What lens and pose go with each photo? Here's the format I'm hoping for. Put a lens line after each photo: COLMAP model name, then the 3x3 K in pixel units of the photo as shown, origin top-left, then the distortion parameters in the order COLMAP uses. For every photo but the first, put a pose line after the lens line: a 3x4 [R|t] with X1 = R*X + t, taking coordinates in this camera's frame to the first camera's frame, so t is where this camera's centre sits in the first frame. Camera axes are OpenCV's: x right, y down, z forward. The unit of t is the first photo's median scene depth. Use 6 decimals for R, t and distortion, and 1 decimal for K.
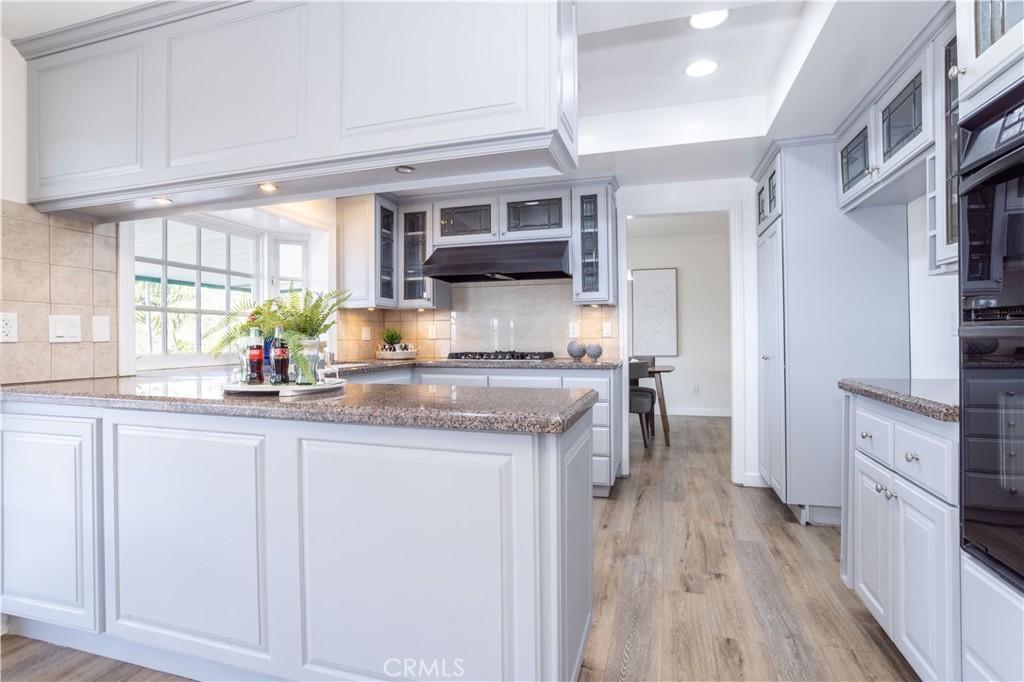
lens RADIAL K [[493.1, 0, 511.3], [0, 493.1, 338.7], [0, 0, 1]] dist [-0.032099, 0.000044]
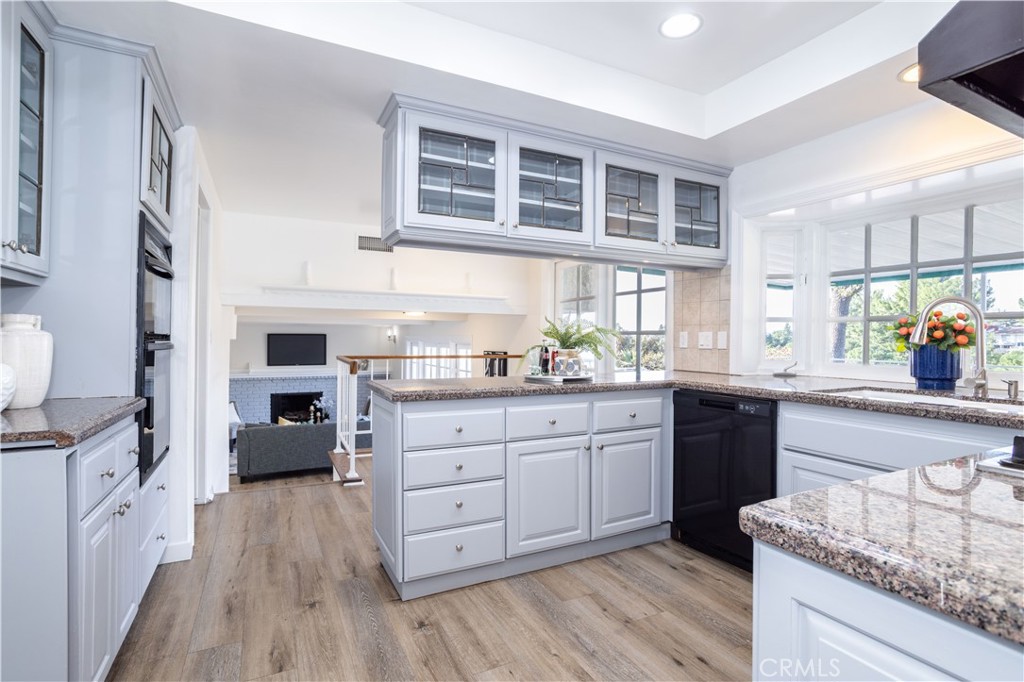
lens RADIAL K [[493.1, 0, 508.6], [0, 493.1, 339.3], [0, 0, 1]] dist [-0.032099, 0.000044]
pose [[-0.729232, -0.000704, -0.684266, 0.695228], [-0.004842, 0.999980, 0.004131, -0.028340], [0.684249, 0.006326, -0.729221, 1.798030]]
